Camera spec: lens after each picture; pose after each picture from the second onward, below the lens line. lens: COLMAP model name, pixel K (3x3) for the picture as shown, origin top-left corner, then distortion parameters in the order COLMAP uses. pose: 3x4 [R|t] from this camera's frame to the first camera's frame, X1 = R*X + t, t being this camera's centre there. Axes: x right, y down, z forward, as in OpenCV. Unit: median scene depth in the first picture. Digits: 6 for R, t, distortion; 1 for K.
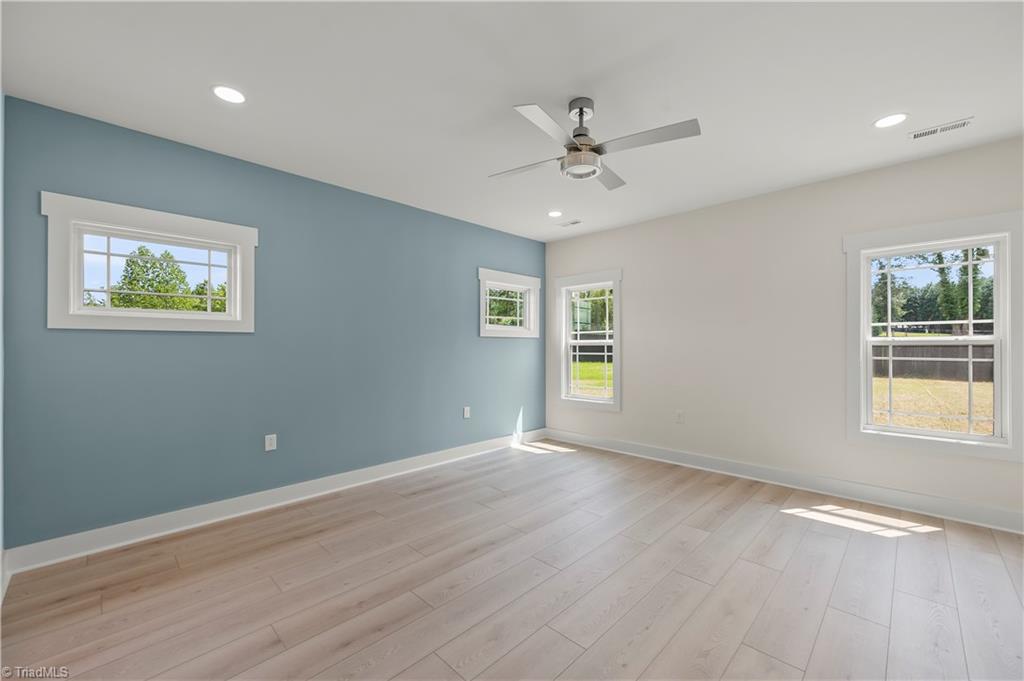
lens RADIAL K [[411.1, 0, 512.0], [0, 411.1, 347.8], [0, 0, 1]] dist [0.000647, -0.000041]
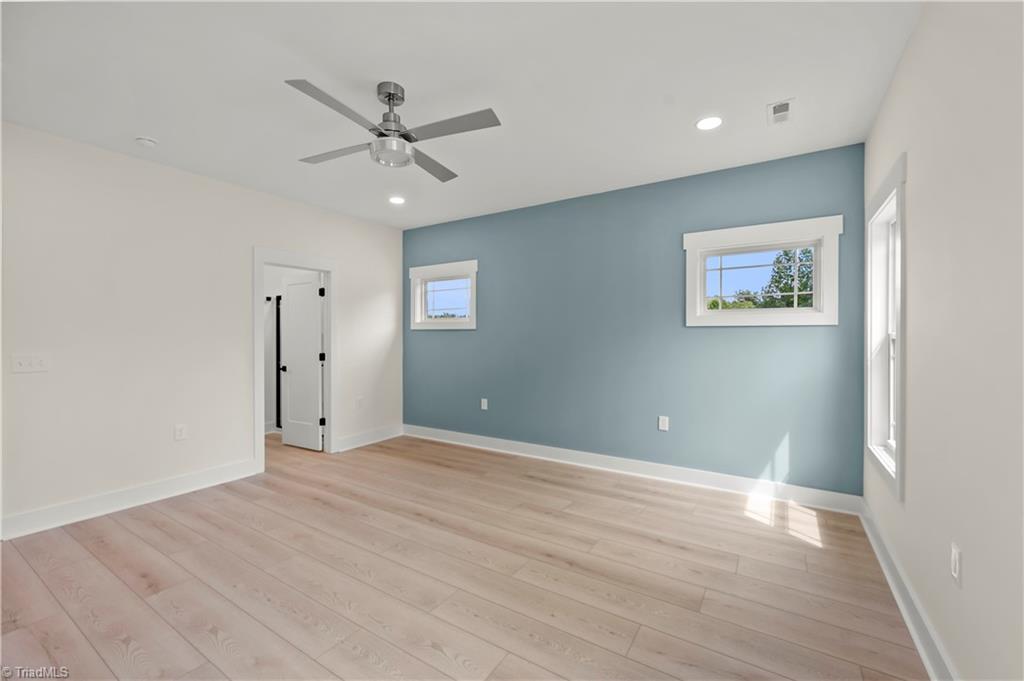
lens RADIAL K [[416.3, 0, 524.8], [0, 416.3, 341.3], [0, 0, 1]] dist [-0.012915, -0.000239]
pose [[0.221739, 0.009864, -0.975056, 0.903845], [-0.007798, 0.999935, 0.008343, -0.006270], [0.975075, 0.005754, 0.221802, 0.838330]]
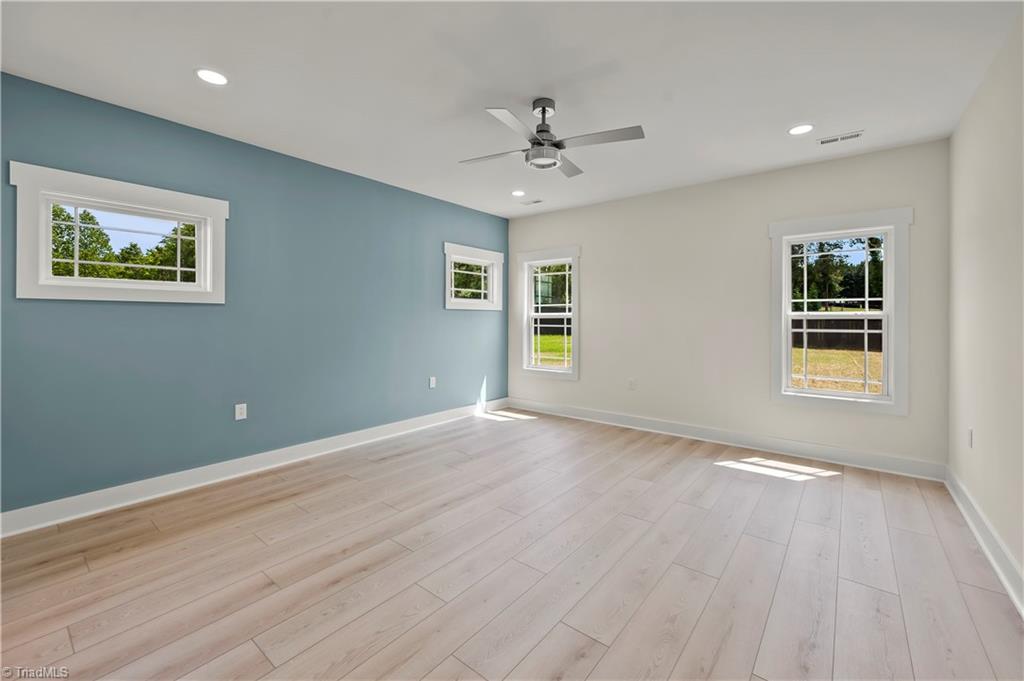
lens RADIAL K [[422.3, 0, 512.8], [0, 422.3, 321.6], [0, 0, 1]] dist [0.001373, 0.000050]
pose [[0.995148, 0.003733, 0.098315, -0.020953], [-0.004016, 0.999988, 0.002690, 0.001683], [-0.098304, -0.003072, 0.995152, -0.110055]]
